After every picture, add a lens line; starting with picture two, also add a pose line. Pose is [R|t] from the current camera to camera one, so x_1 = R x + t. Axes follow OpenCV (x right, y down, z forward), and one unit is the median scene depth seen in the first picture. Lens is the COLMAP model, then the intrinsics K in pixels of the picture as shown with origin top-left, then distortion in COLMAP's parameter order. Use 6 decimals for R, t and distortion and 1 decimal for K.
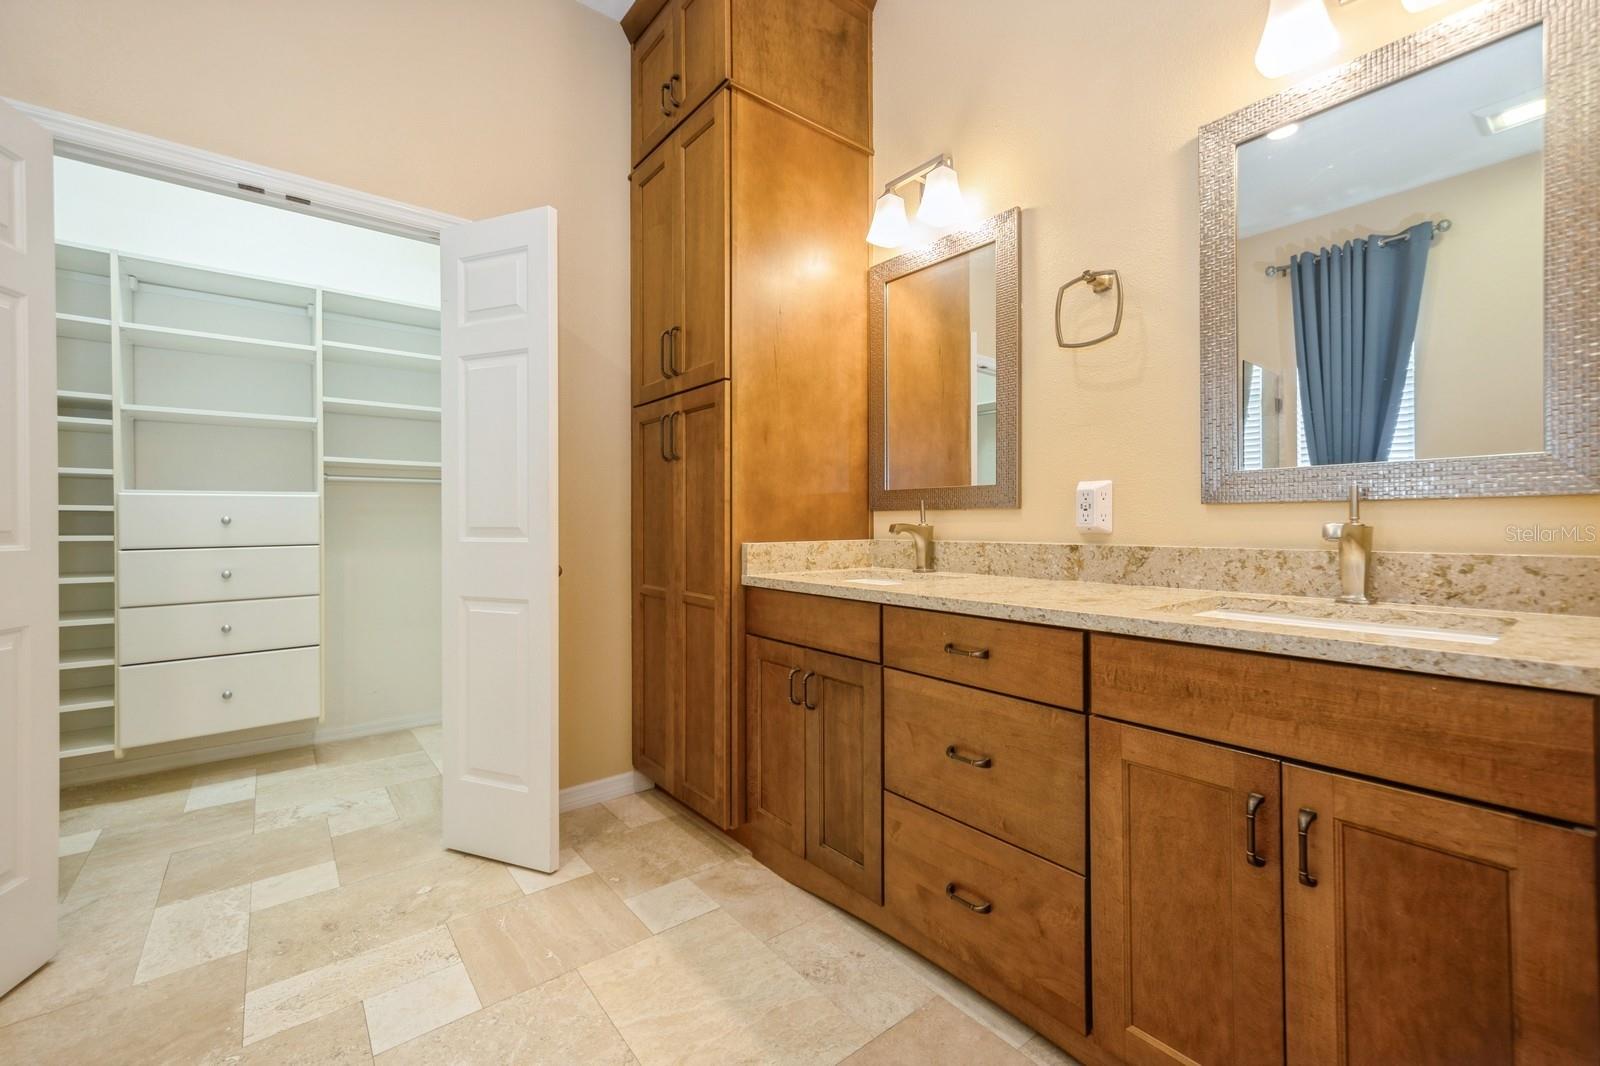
lens RADIAL K [[668.3, 0, 804.7], [0, 668.3, 512.2], [0, 0, 1]] dist [0.002946, 0.001108]
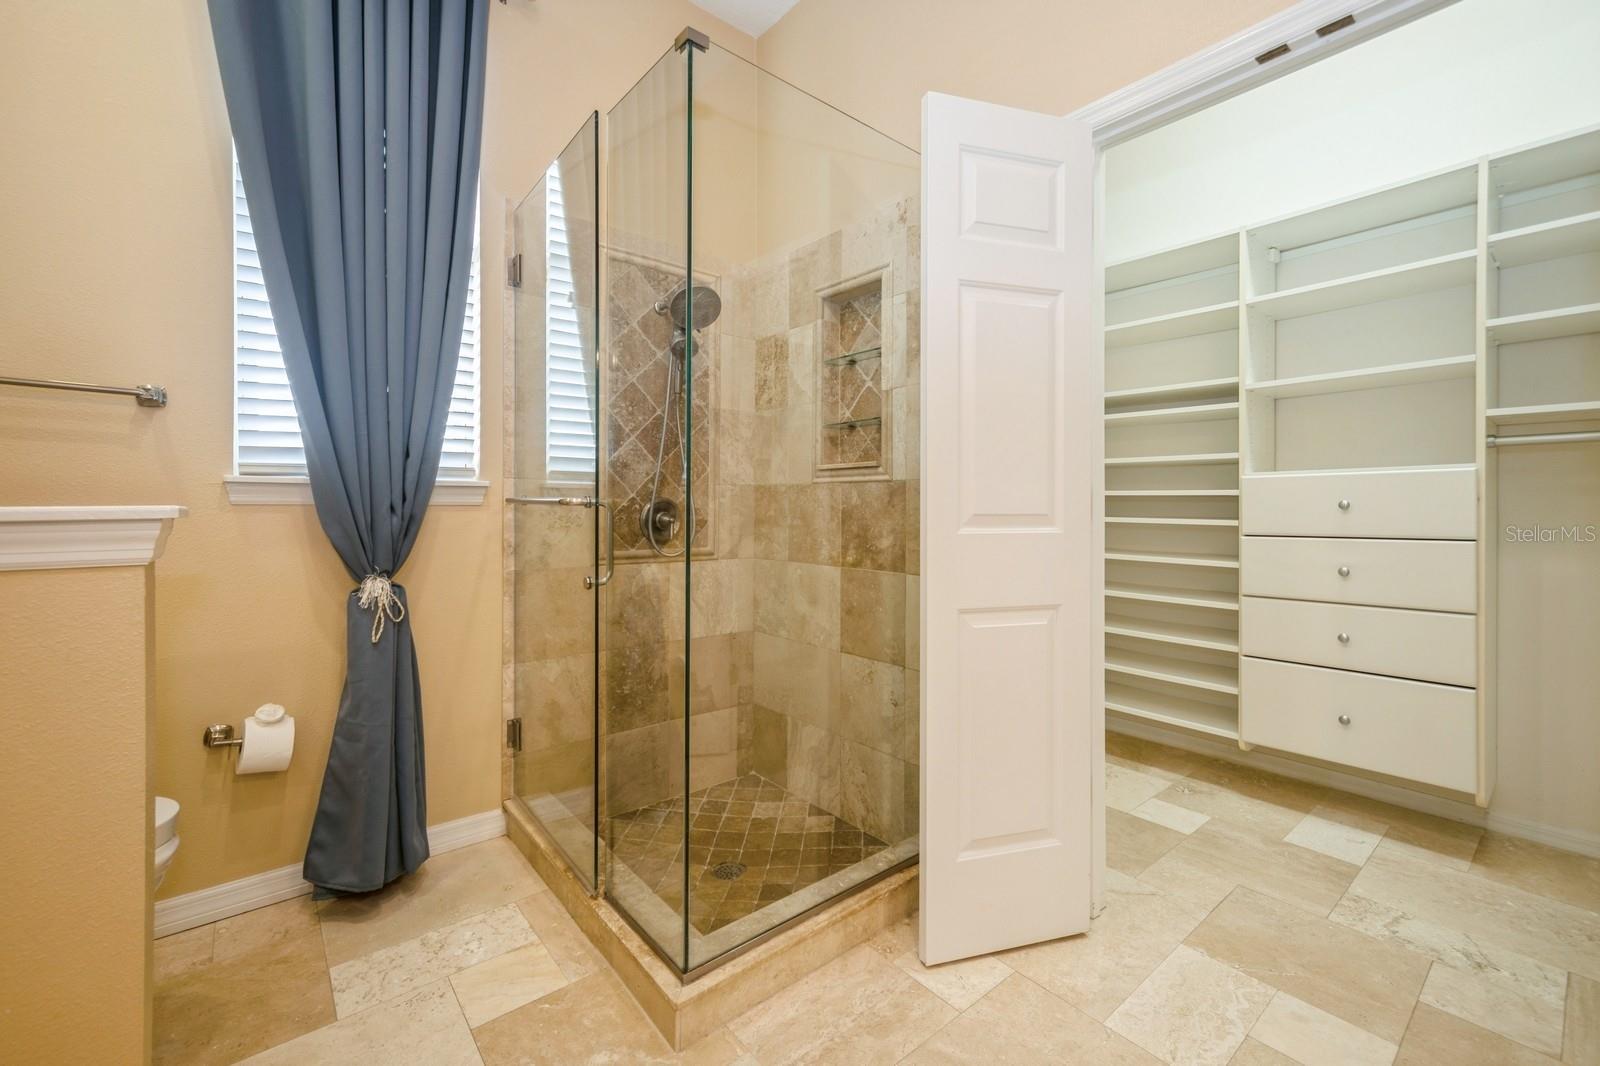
lens RADIAL K [[668.3, 0, 804.7], [0, 668.3, 512.2], [0, 0, 1]] dist [0.002946, 0.001108]
pose [[0.023723, 0.009623, -0.999672, -0.072285], [0.012433, 0.999873, 0.009920, 0.005499], [0.999641, -0.012665, 0.023600, 0.346687]]
